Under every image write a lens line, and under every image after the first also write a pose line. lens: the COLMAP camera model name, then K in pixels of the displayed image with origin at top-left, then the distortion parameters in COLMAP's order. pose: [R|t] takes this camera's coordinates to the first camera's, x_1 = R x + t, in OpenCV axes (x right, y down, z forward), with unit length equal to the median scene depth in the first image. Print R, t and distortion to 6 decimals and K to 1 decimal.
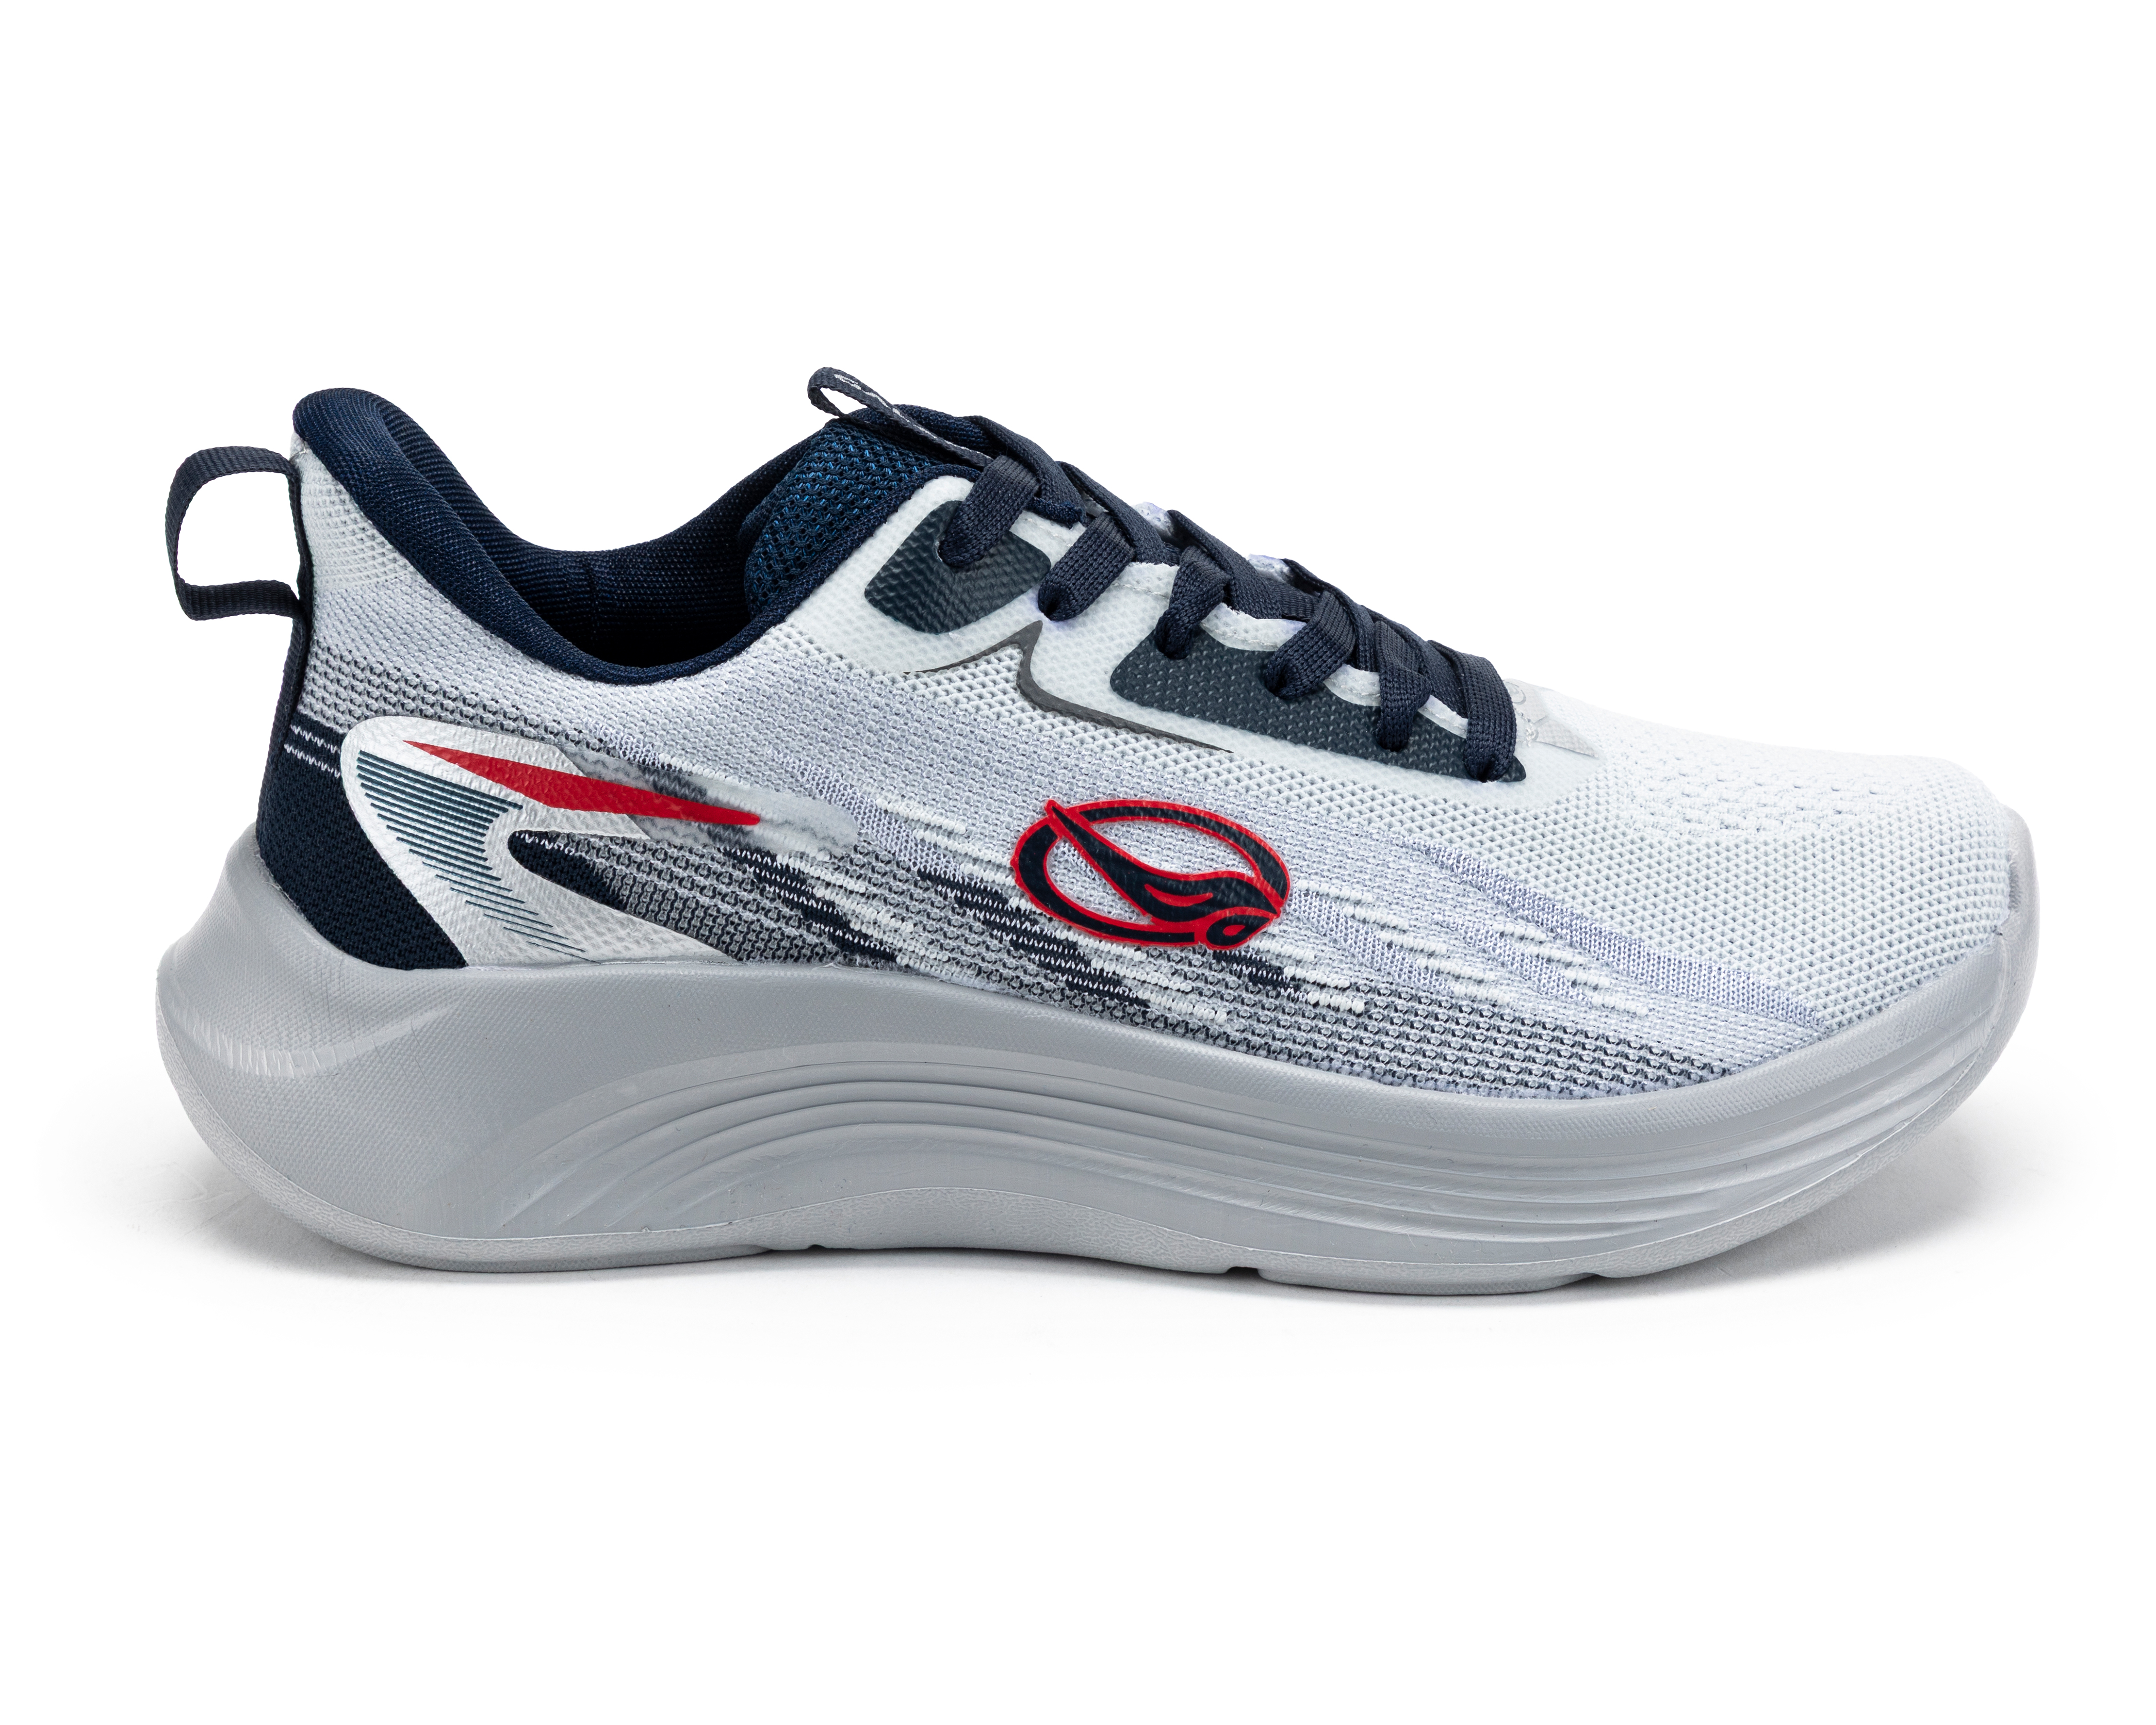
lens RADIAL K [[5410.9, 0, 1078.2], [0, 5410.9, 861.5], [0, 0, 1]] dist [-0.004245, 0.000000]
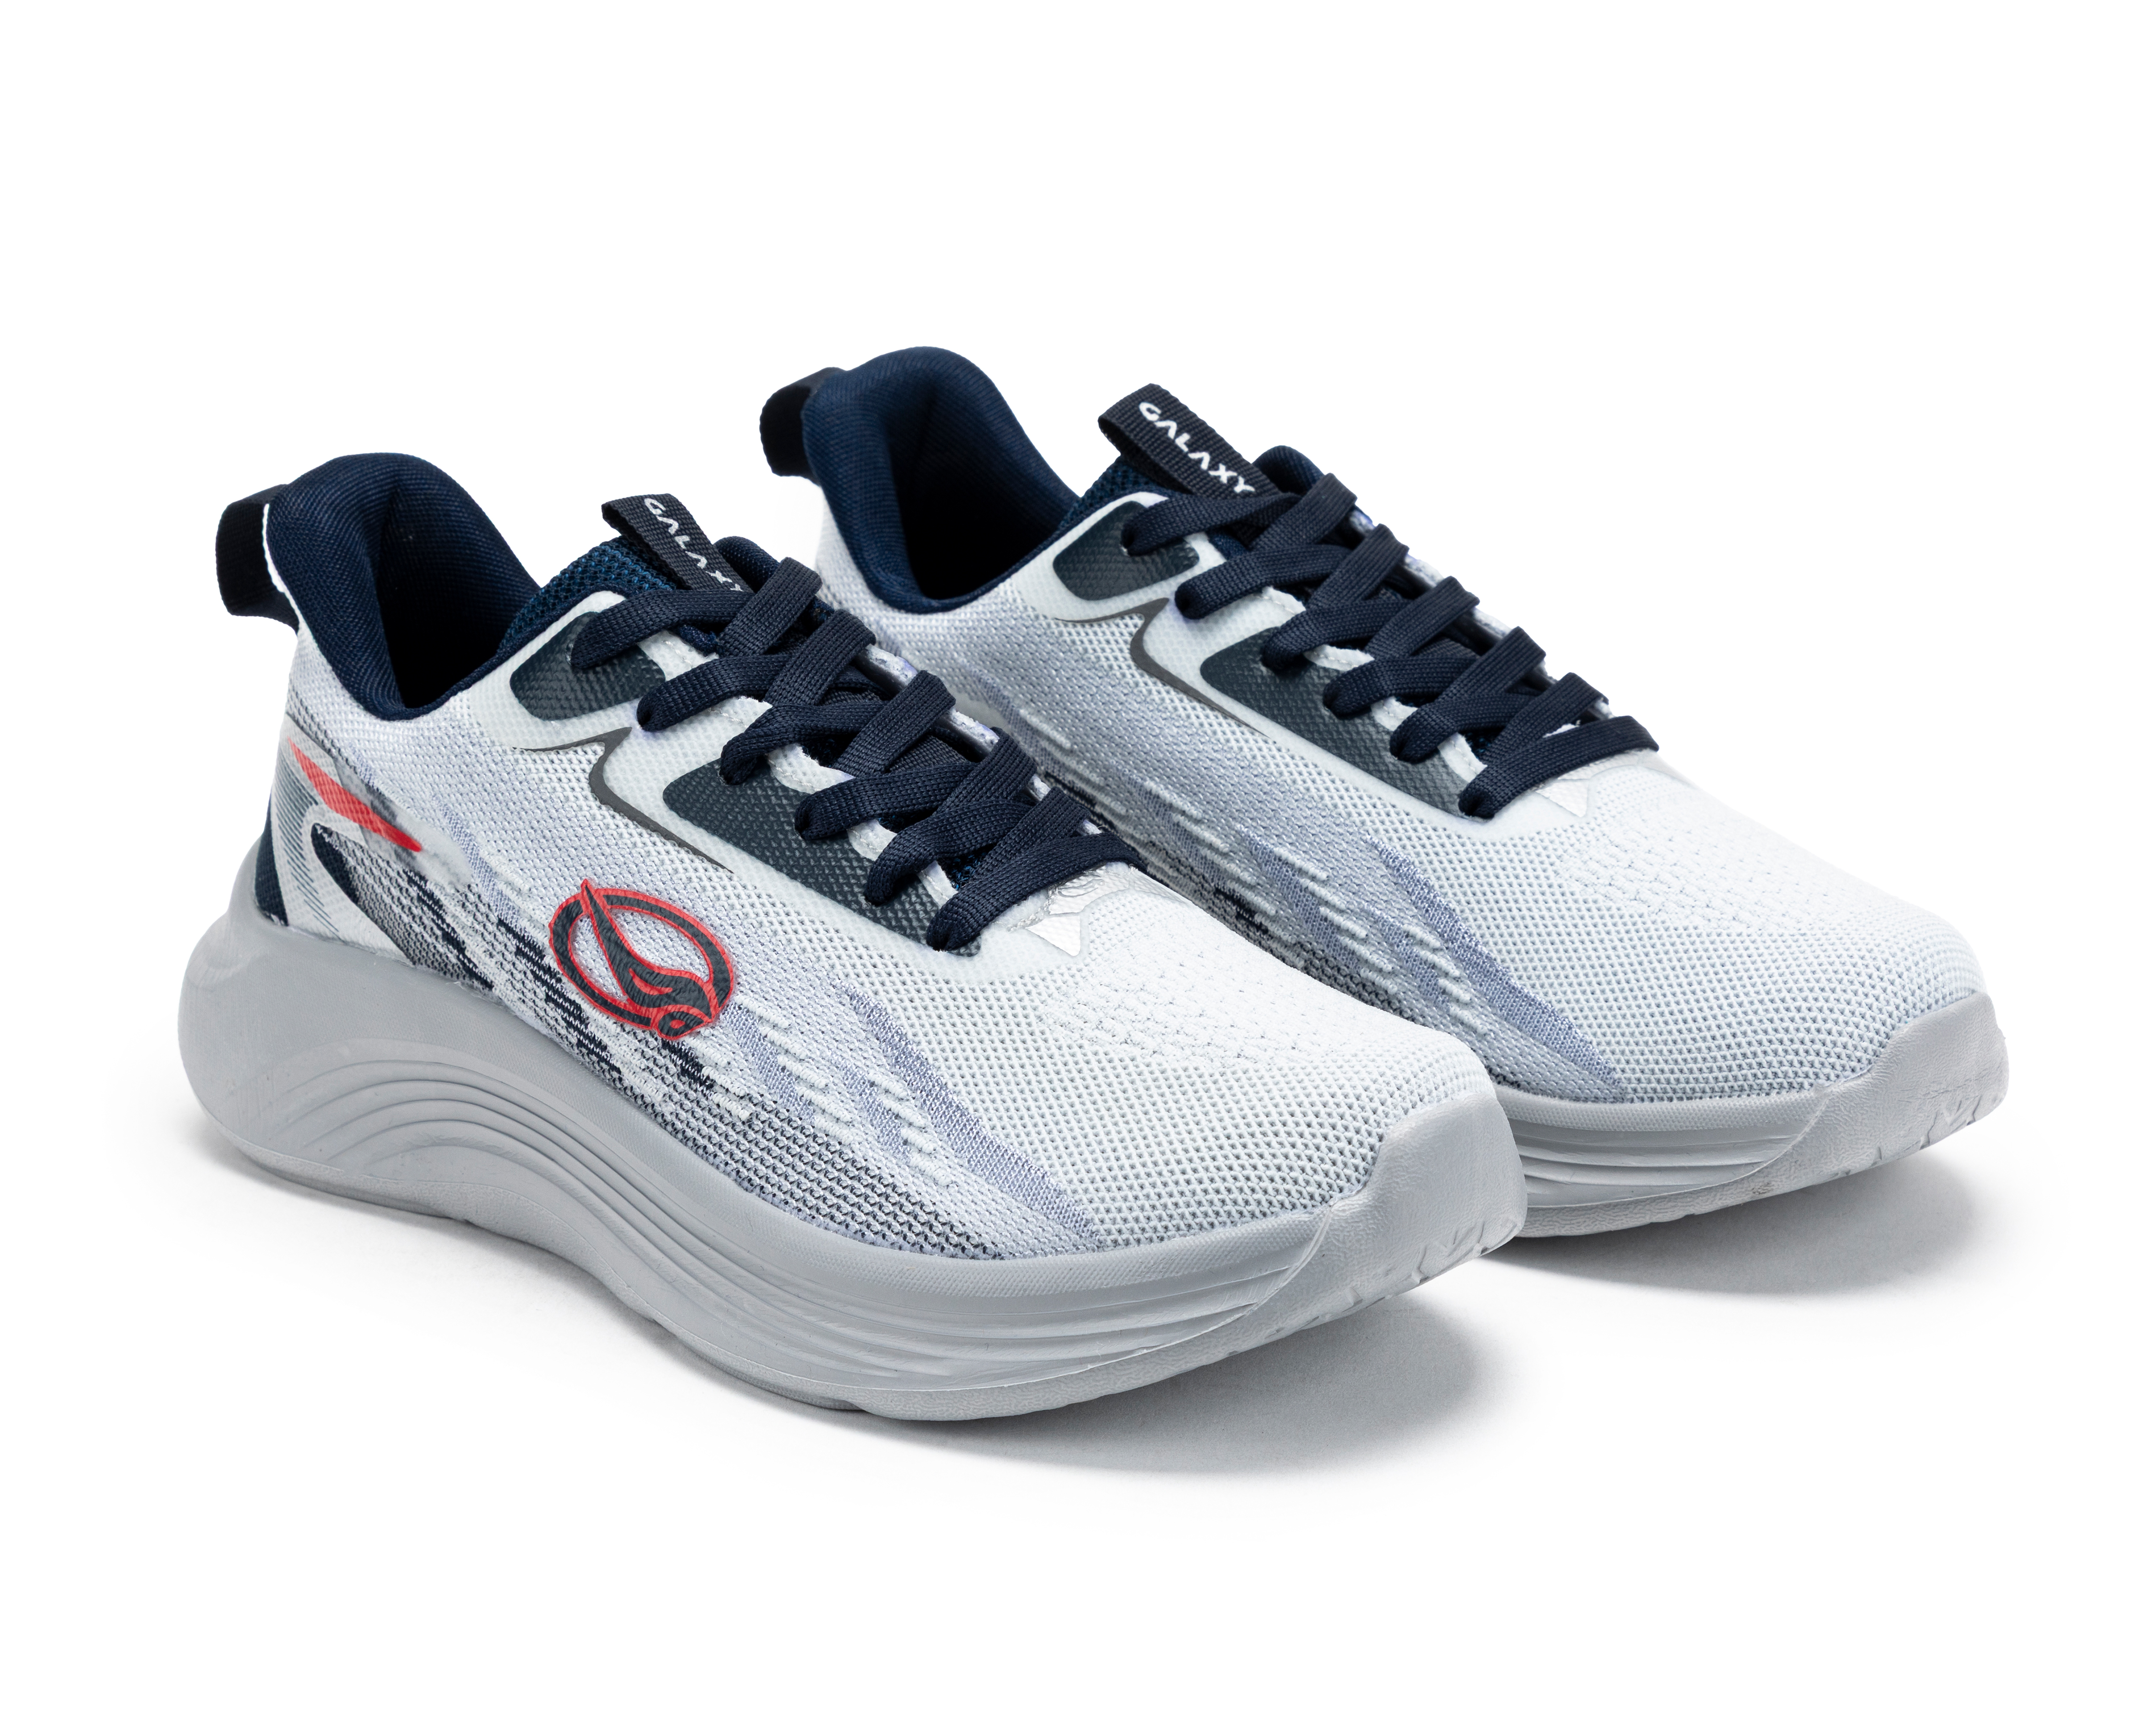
lens RADIAL K [[5410.9, 0, 1075.7], [0, 5410.9, 862.5], [0, 0, 1]] dist [-0.004245, 0.000000]
pose [[0.738949, 0.192921, -0.645551, 0.809530], [-0.207586, 0.976710, 0.054267, -0.098487], [0.640986, 0.093907, 0.761787, 0.190472]]
